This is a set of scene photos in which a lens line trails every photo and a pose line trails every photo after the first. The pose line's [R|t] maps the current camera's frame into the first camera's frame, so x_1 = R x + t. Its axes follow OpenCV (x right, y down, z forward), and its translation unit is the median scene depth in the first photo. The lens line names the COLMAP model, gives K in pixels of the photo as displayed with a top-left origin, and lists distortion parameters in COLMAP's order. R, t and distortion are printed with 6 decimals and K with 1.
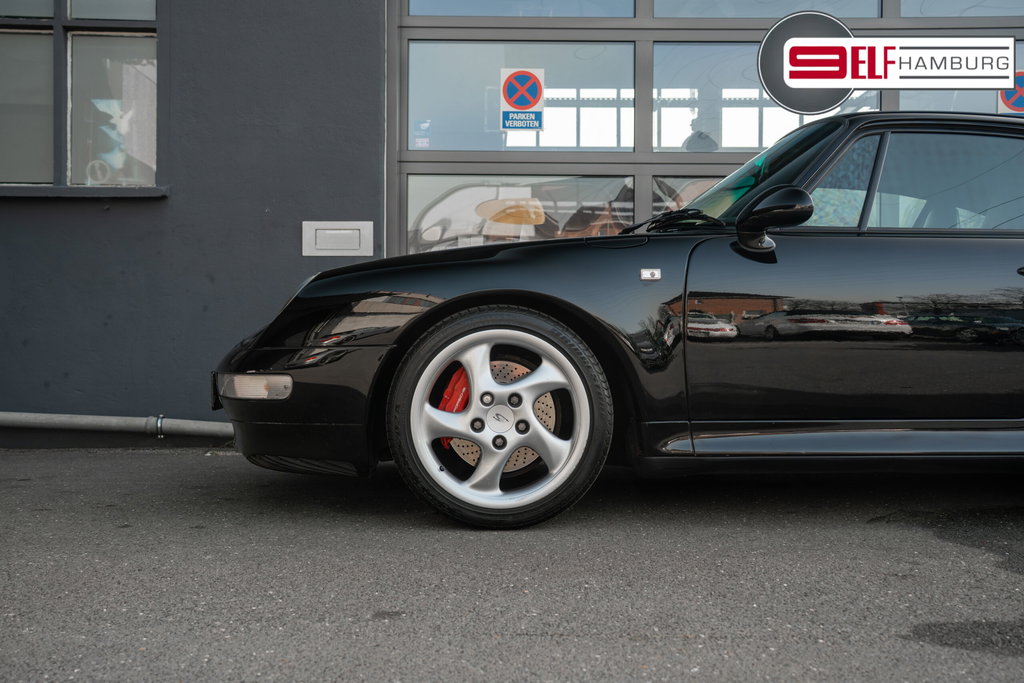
lens RADIAL K [[951.7, 0, 512.0], [0, 951.7, 341.5], [0, 0, 1]] dist [0.020375, 0.033557]
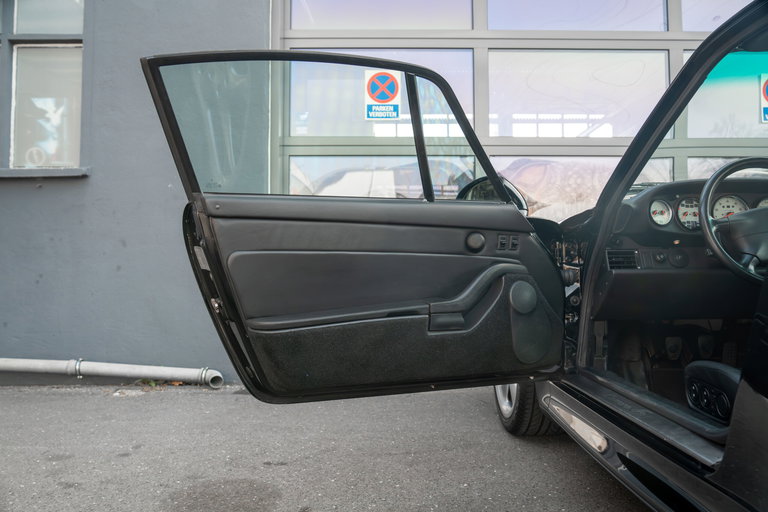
lens RADIAL K [[609.3, 0, 398.7], [0, 609.3, 258.4], [0, 0, 1]] dist [-0.048022, 0.007851]
pose [[0.999803, -0.008814, 0.017781, 0.016290], [0.009247, 0.999659, -0.024433, -0.024799], [-0.017560, 0.024592, 0.999543, 0.232764]]
